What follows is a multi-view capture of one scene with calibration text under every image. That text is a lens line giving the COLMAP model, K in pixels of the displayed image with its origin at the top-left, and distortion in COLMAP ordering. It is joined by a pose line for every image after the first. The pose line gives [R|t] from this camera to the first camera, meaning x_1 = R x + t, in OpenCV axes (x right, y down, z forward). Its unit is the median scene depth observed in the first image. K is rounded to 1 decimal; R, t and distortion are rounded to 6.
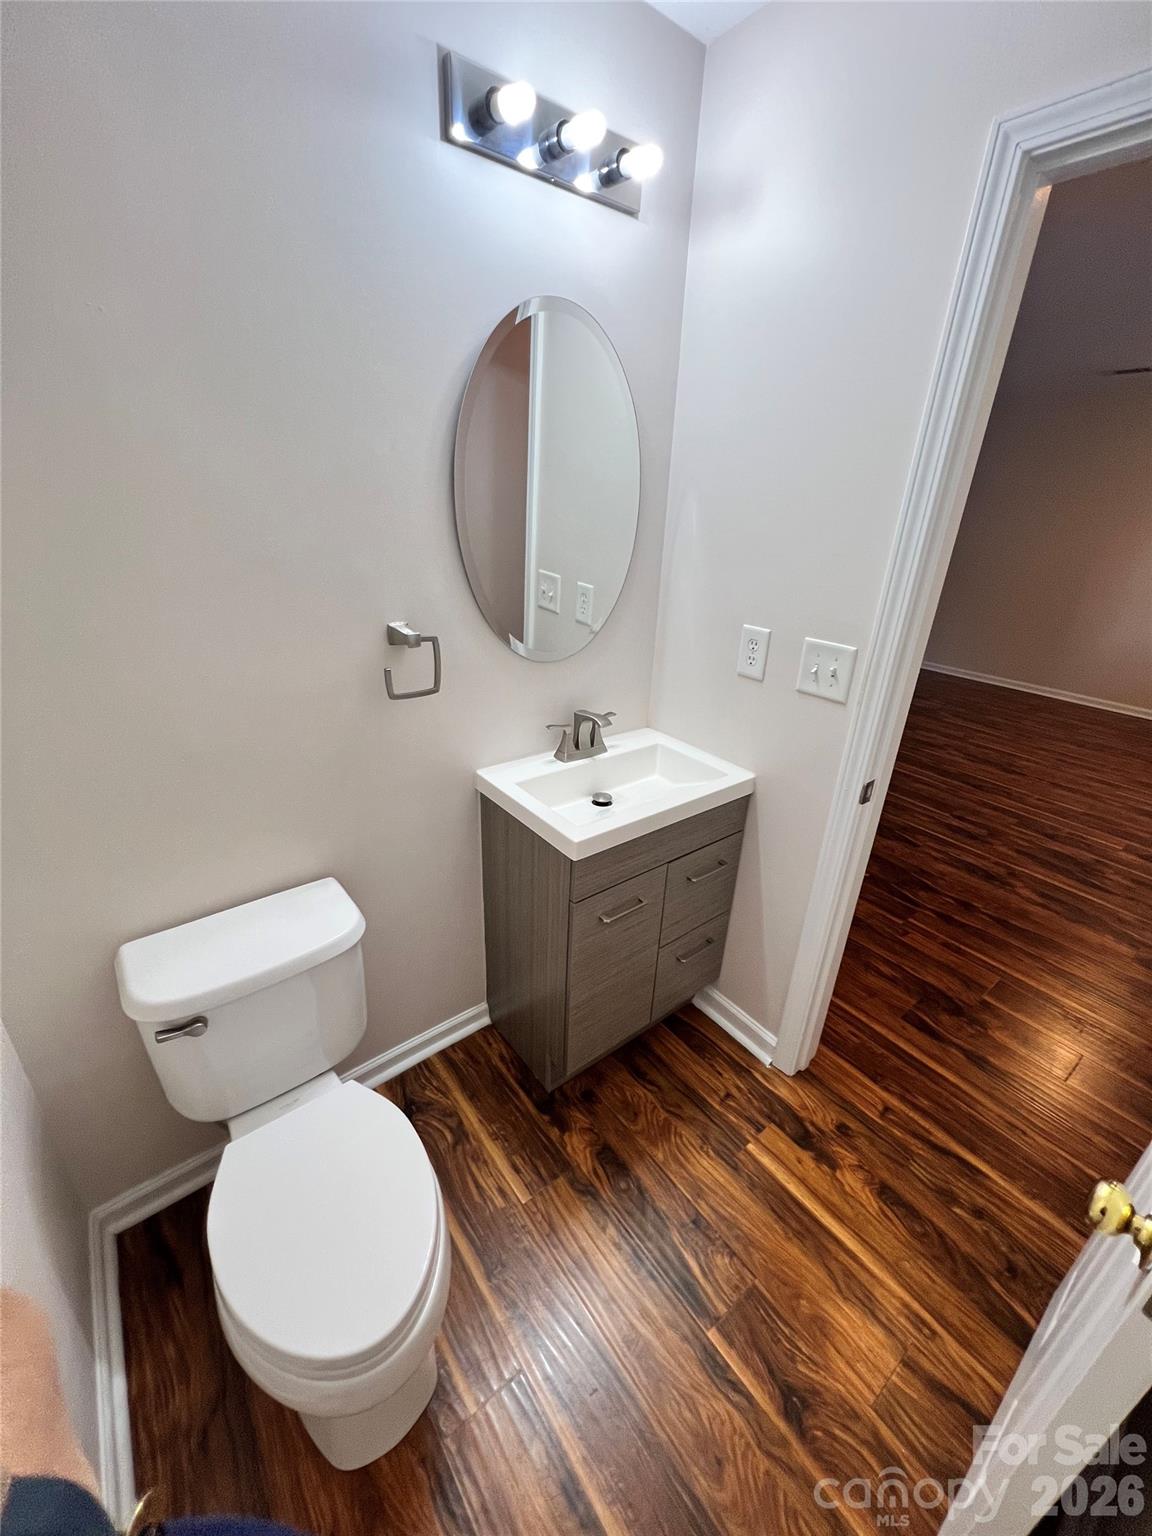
lens RADIAL K [[614.3, 0, 579.5], [0, 614.3, 763.9], [0, 0, 1]] dist [0.000346, 0.000190]
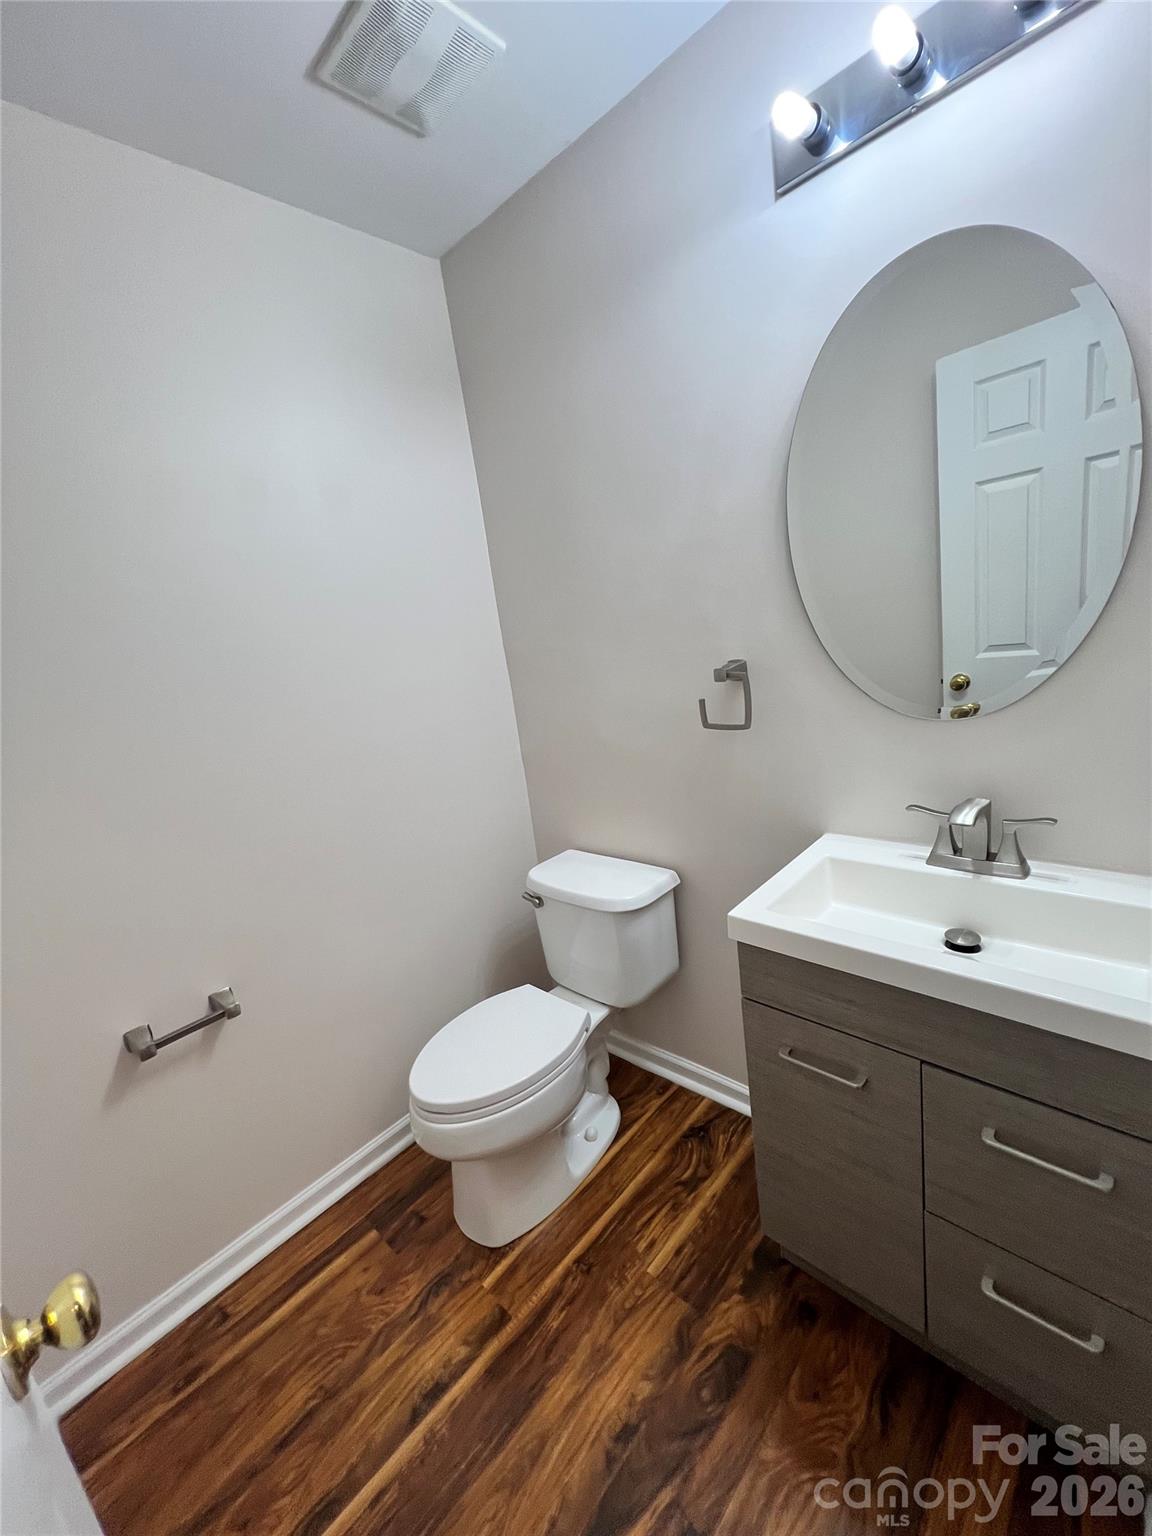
lens RADIAL K [[613.6, 0, 578.7], [0, 613.6, 768.5], [0, 0, 1]] dist [-0.000469, 0.000473]
pose [[0.143214, 0.169379, -0.975090, 0.617325], [-0.267232, 0.955268, 0.126687, -0.094860], [0.952931, 0.242432, 0.182072, 0.501505]]
